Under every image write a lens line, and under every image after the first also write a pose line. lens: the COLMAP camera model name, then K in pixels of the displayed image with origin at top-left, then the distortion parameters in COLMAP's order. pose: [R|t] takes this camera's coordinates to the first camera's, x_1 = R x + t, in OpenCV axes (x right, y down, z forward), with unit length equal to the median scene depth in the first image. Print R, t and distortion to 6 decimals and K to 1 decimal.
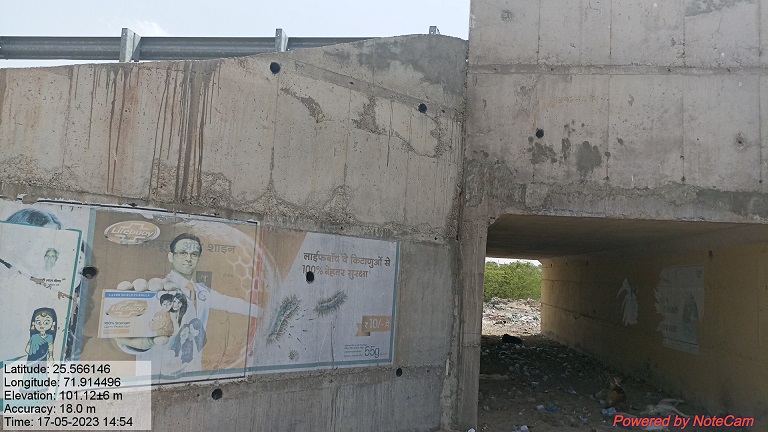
lens RADIAL K [[565.2, 0, 384.0], [0, 565.2, 216.0], [0, 0, 1]] dist [0.052663, -0.047331]
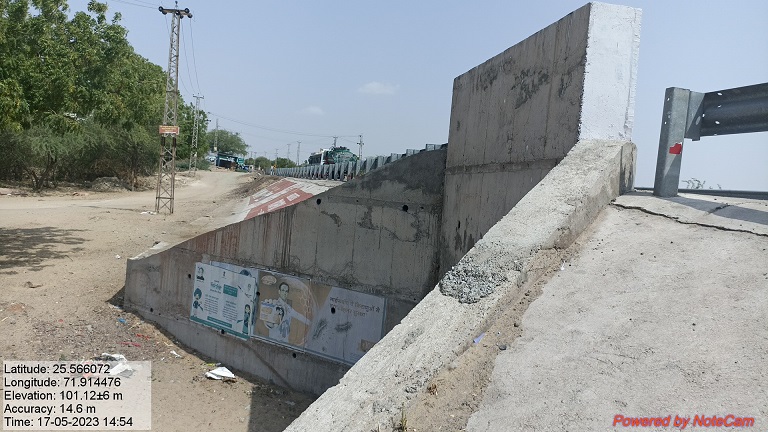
lens RADIAL K [[565.2, 0, 384.0], [0, 565.2, 216.0], [0, 0, 1]] dist [0.052663, -0.047331]
pose [[0.291641, 0.013009, -0.956439, 1.477196], [0.022726, 0.999531, 0.020525, -0.207226], [0.956258, -0.027722, 0.291209, 0.541645]]
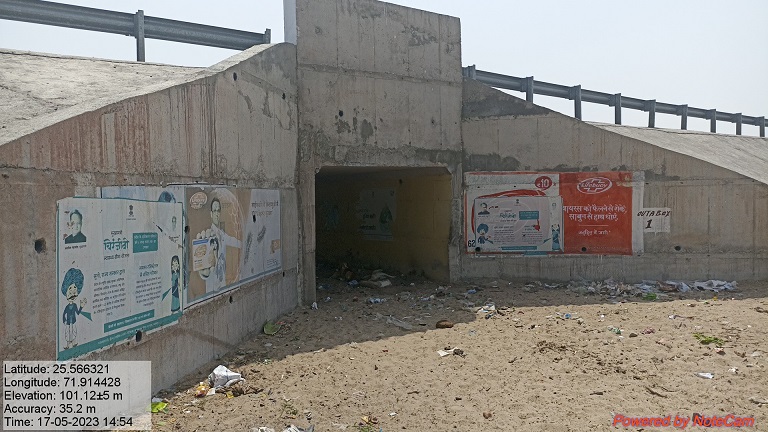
lens RADIAL K [[571.4, 0, 384.0], [0, 571.4, 216.0], [0, 0, 1]] dist [0.048482, -0.049217]
pose [[0.753387, -0.095369, 0.650625, -0.744164], [-0.004311, 0.988689, 0.149915, -0.111043], [-0.657563, -0.115749, 0.744455, -0.307283]]
